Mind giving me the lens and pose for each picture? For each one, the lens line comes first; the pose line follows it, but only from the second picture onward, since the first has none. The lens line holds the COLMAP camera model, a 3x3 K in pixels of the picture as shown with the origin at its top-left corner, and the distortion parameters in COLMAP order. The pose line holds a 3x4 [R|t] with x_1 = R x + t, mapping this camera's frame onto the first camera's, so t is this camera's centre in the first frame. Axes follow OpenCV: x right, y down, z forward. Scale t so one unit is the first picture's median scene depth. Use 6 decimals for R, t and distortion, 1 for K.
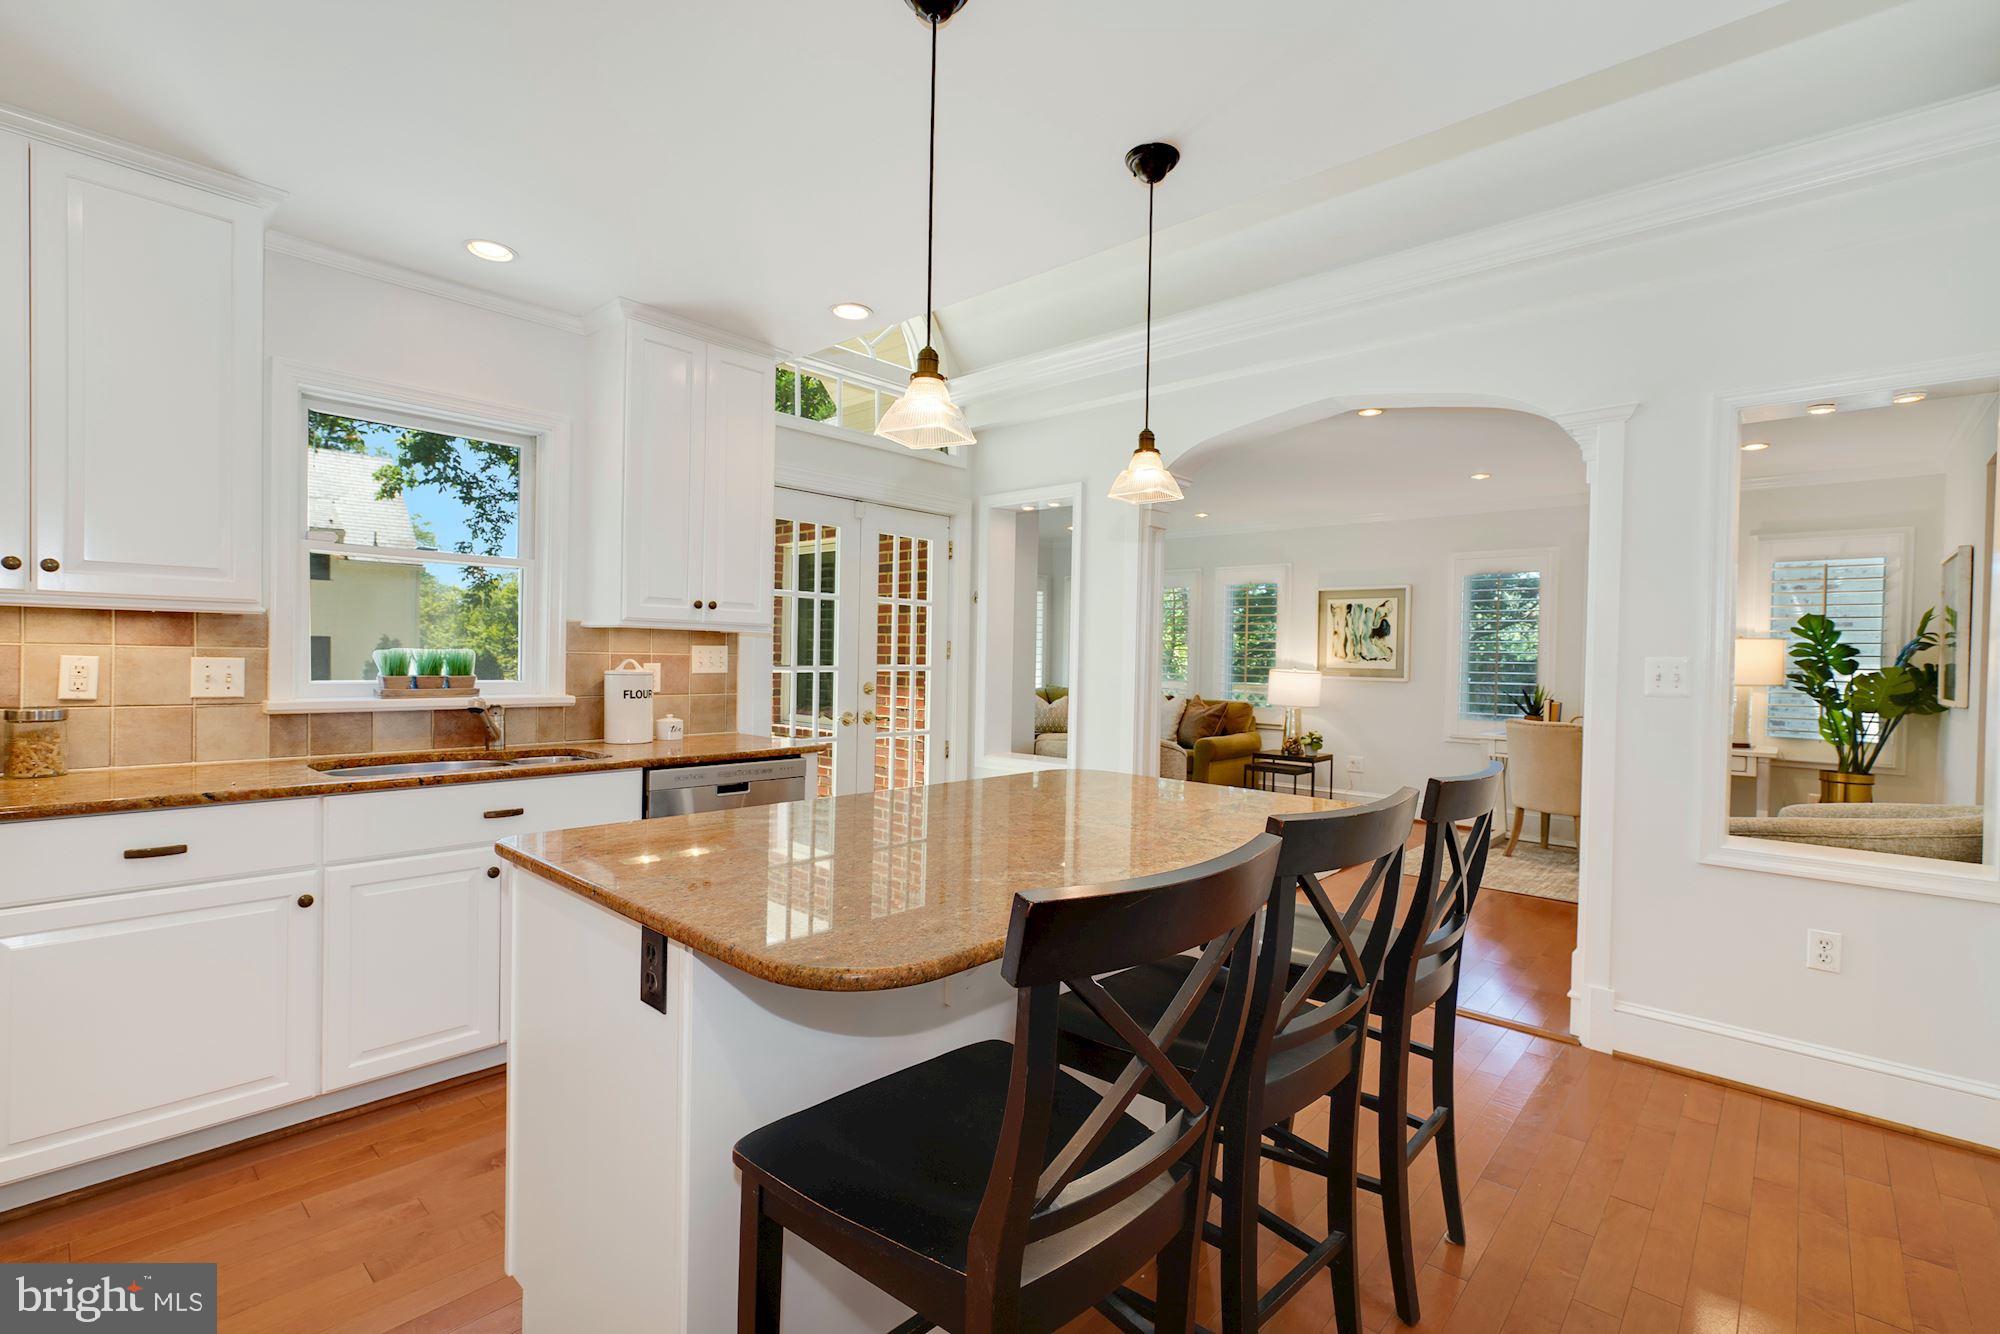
lens RADIAL K [[897.1, 0, 1008.5], [0, 897.1, 666.2], [0, 0, 1]] dist [0.002569, 0.000396]
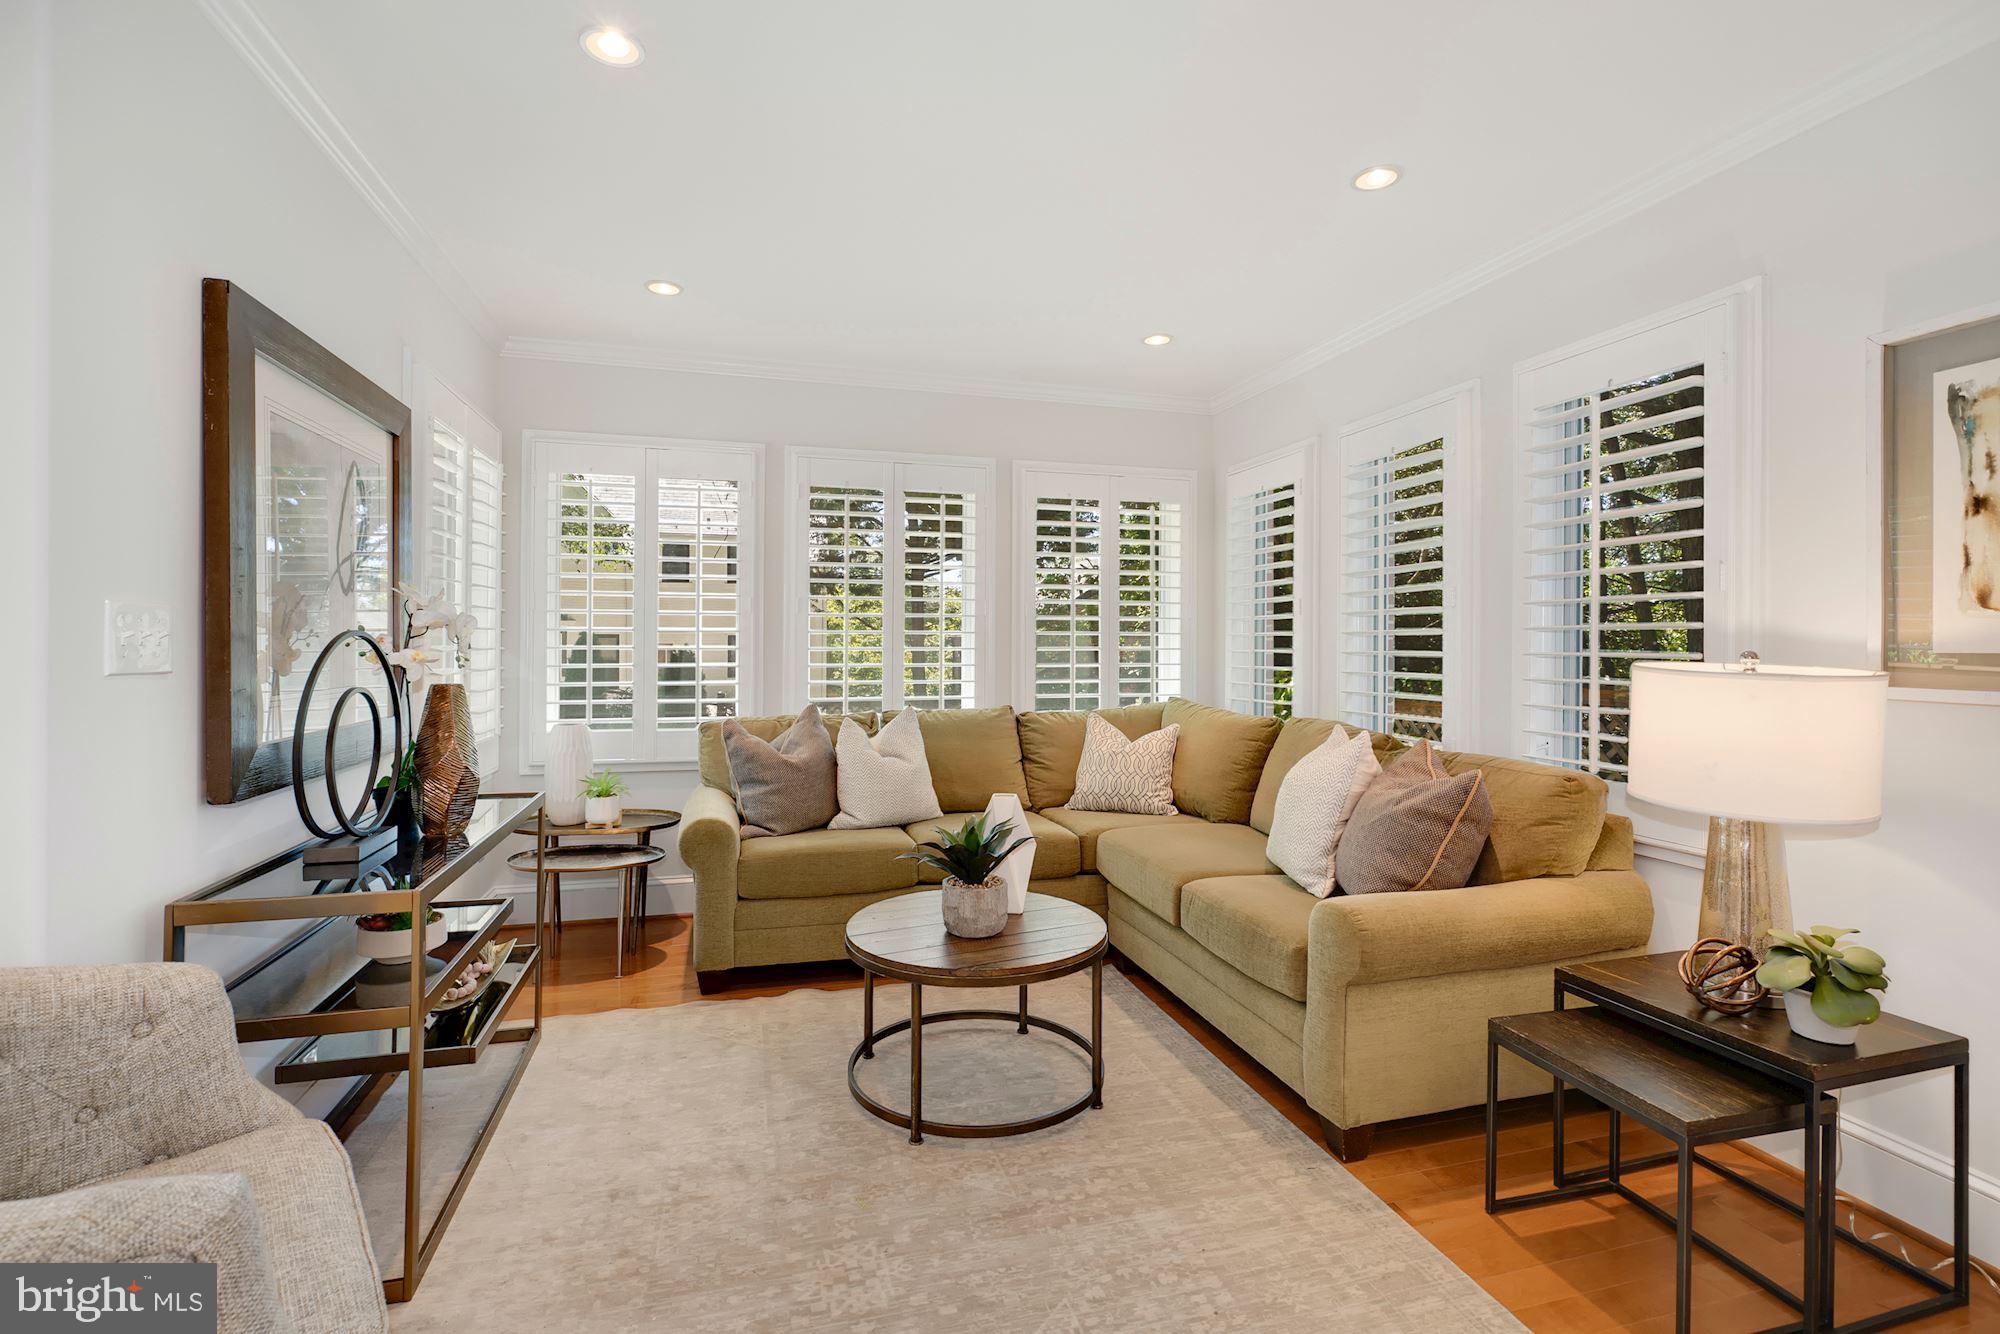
lens RADIAL K [[939.9, 0, 1000.2], [0, 939.9, 648.5], [0, 0, 1]] dist [-0.002247, -0.000417]
pose [[0.853201, -0.013904, -0.521397, 0.375013], [0.007978, 0.999876, -0.013609, 0.002273], [0.521521, 0.007452, 0.853206, 0.902567]]
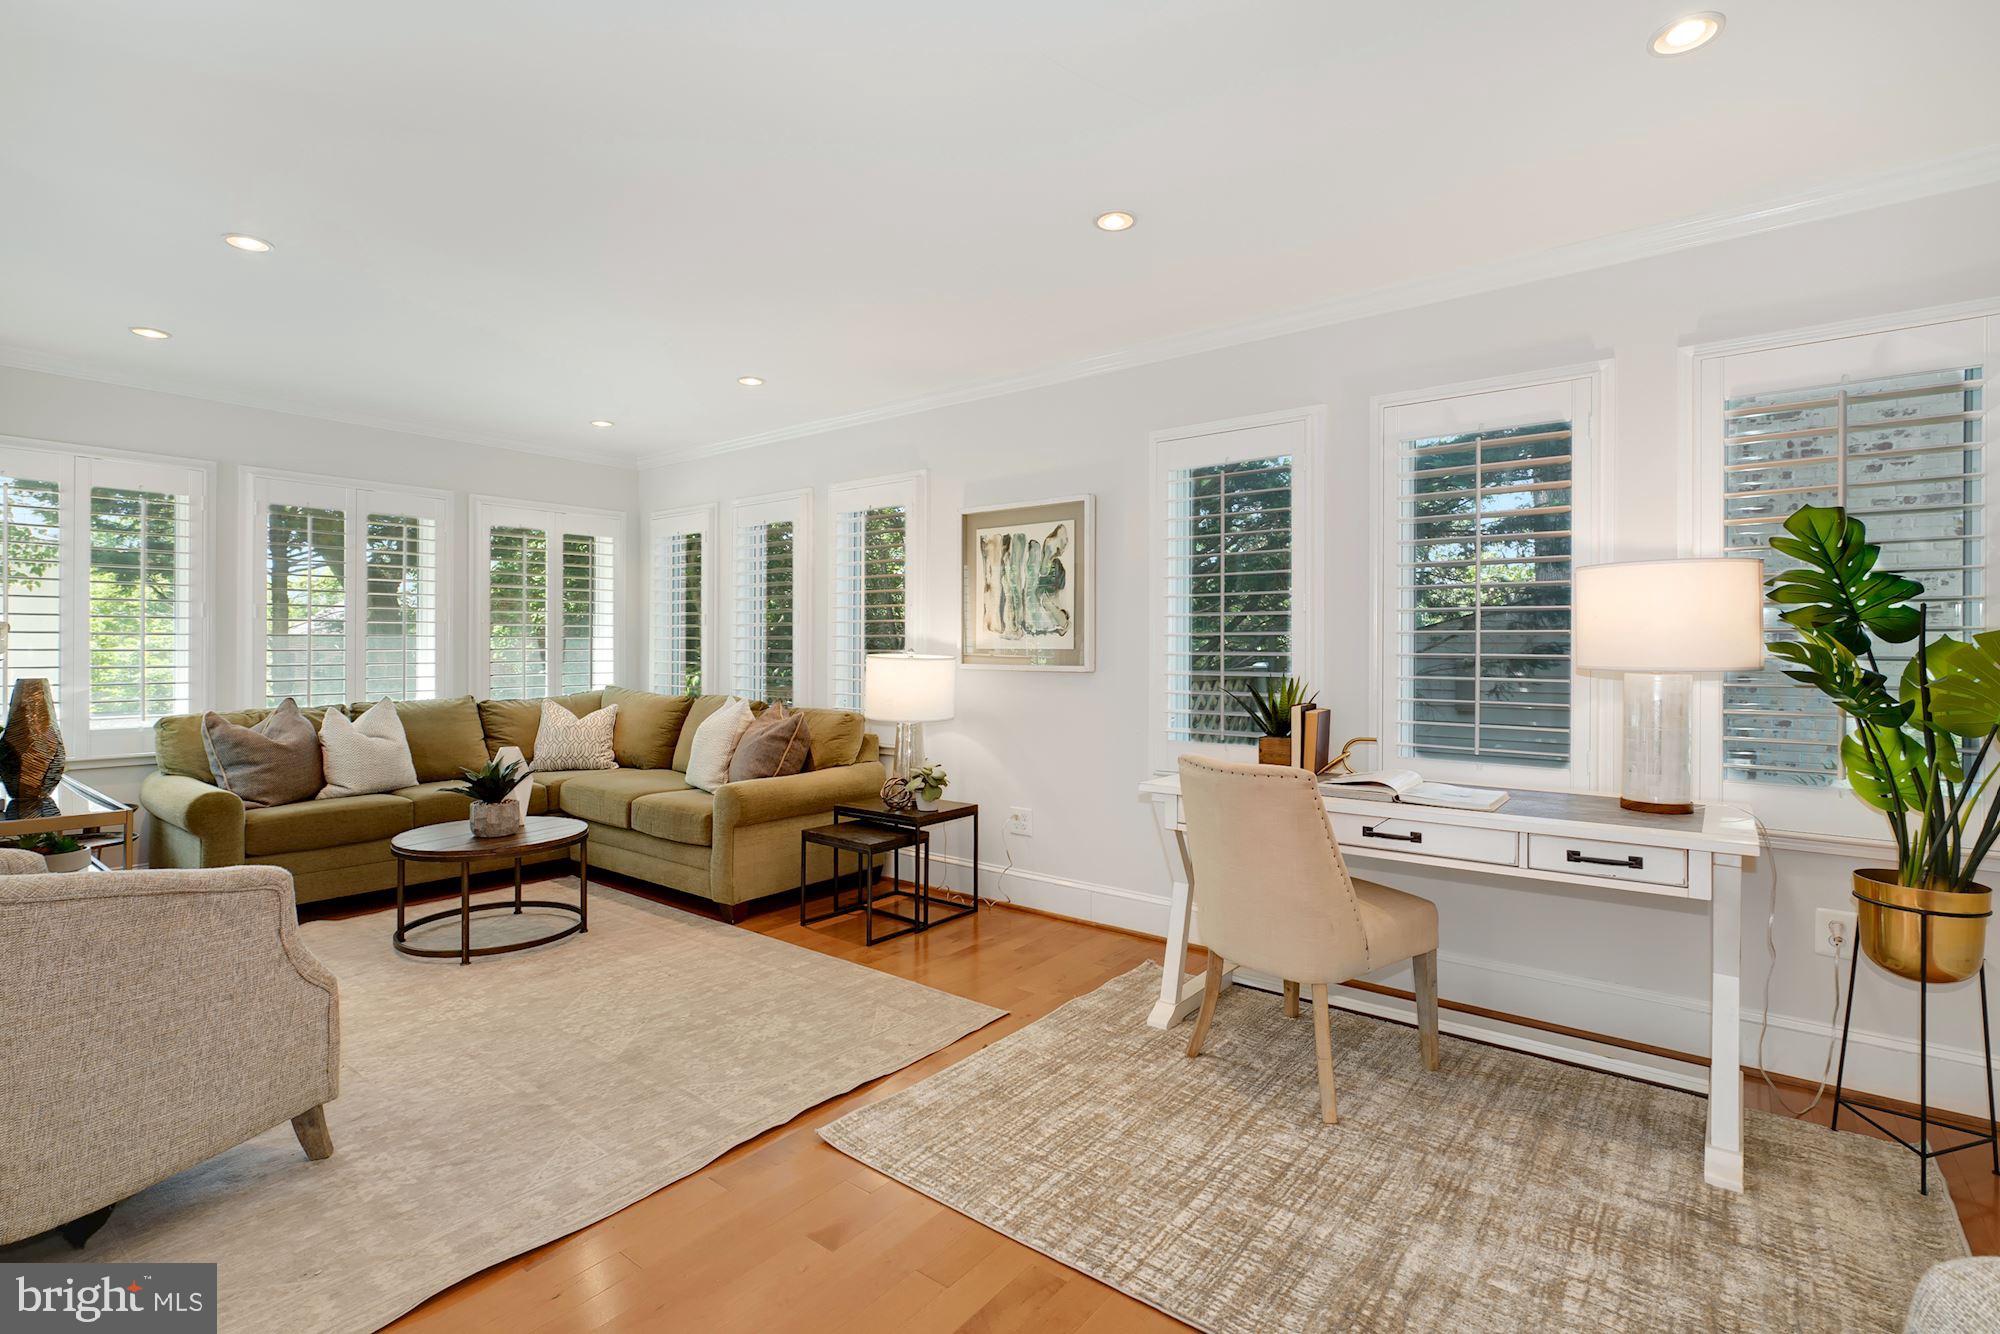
lens RADIAL K [[939.9, 0, 1000.2], [0, 939.9, 648.5], [0, 0, 1]] dist [-0.002247, -0.000417]
pose [[0.997352, -0.018084, 0.070442, 0.451920], [0.018578, 0.999807, -0.006365, 0.007357], [-0.070313, 0.007657, 0.997496, 0.558974]]
